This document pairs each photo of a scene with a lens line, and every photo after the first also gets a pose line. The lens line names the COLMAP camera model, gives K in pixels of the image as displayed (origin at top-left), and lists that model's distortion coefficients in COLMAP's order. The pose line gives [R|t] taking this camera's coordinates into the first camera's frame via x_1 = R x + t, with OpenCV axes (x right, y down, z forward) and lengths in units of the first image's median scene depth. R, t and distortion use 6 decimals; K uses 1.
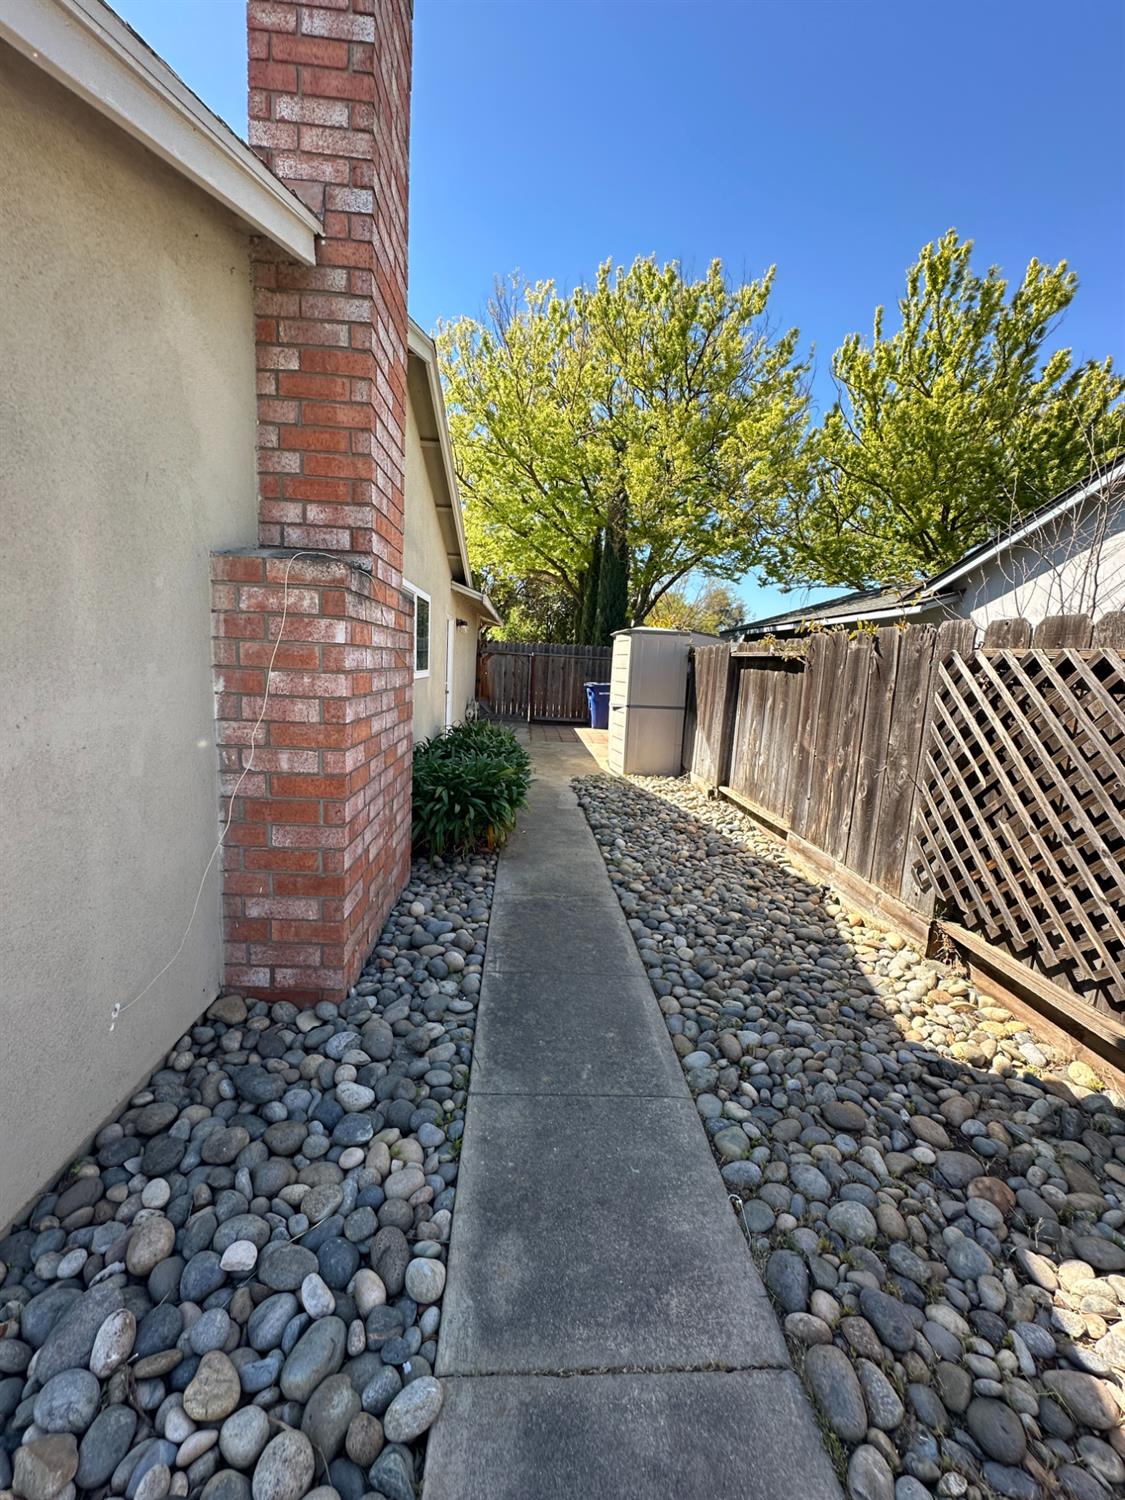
lens RADIAL K [[596.0, 0, 560.6], [0, 596.0, 747.1], [0, 0, 1]] dist [-0.000016, -0.000349]
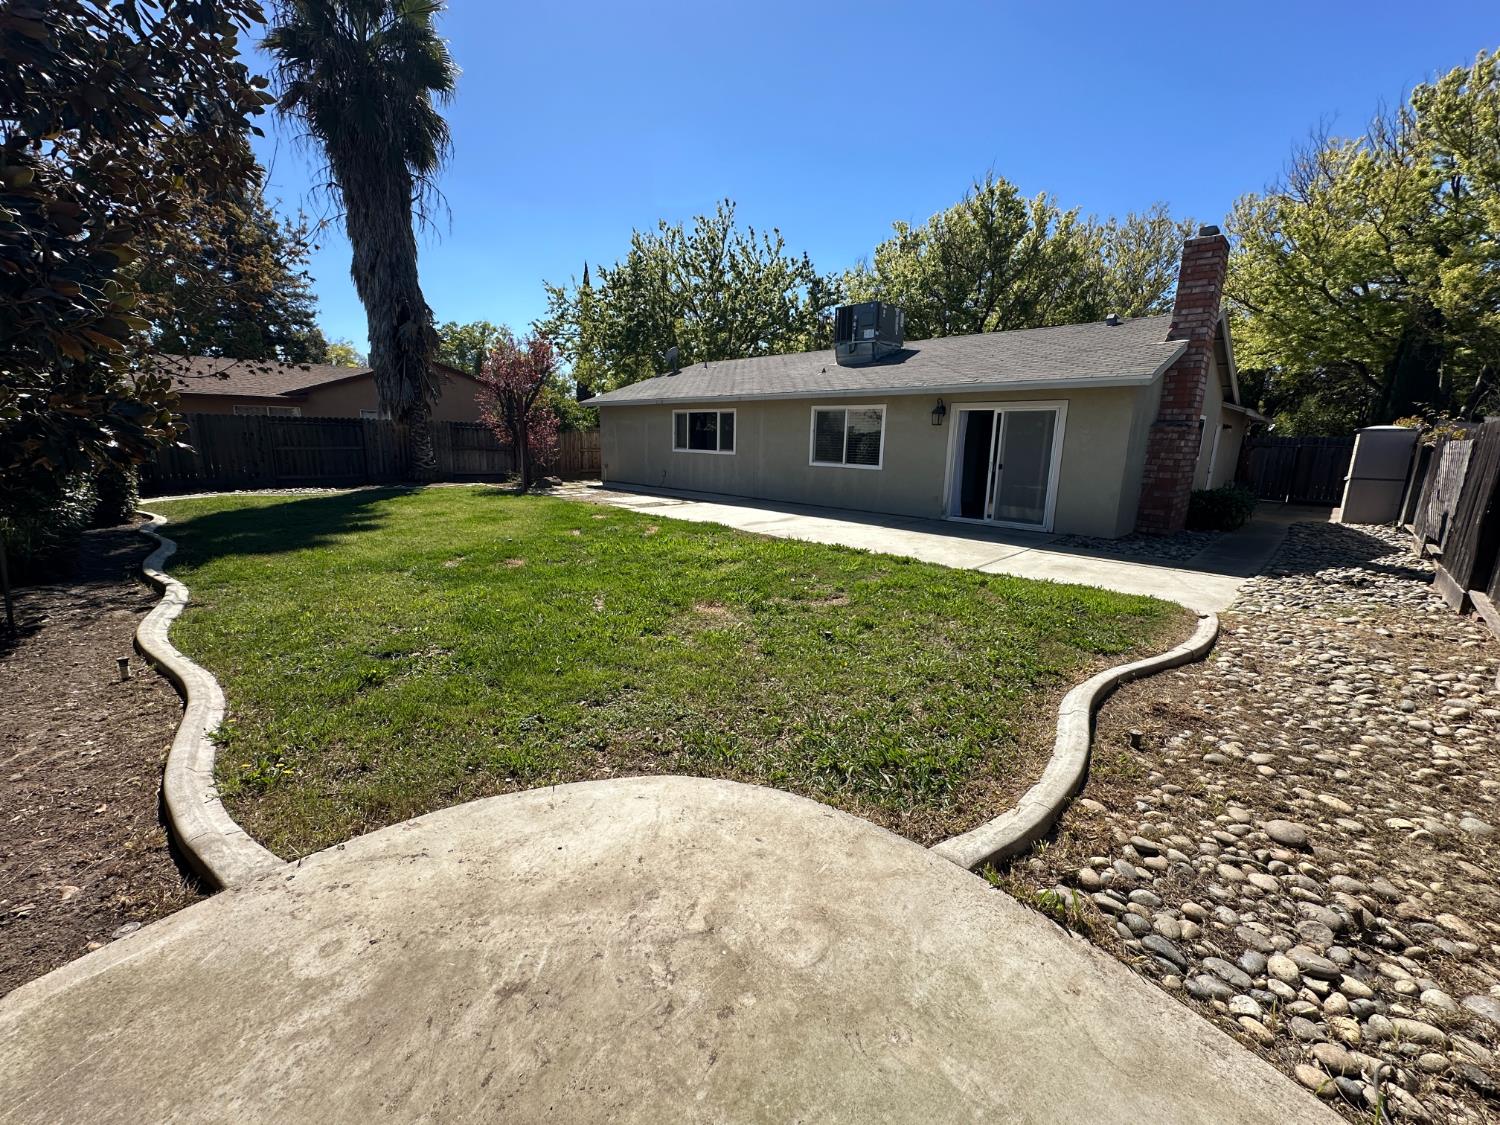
lens RADIAL K [[596.0, 0, 745.6], [0, 596.0, 559.5], [0, 0, 1]] dist [-0.000016, -0.000349]
pose [[0.667448, 0.114121, -0.735860, 0.650794], [-0.096022, 0.993127, 0.066924, 0.547193], [0.738440, 0.025991, 0.673818, -3.518647]]
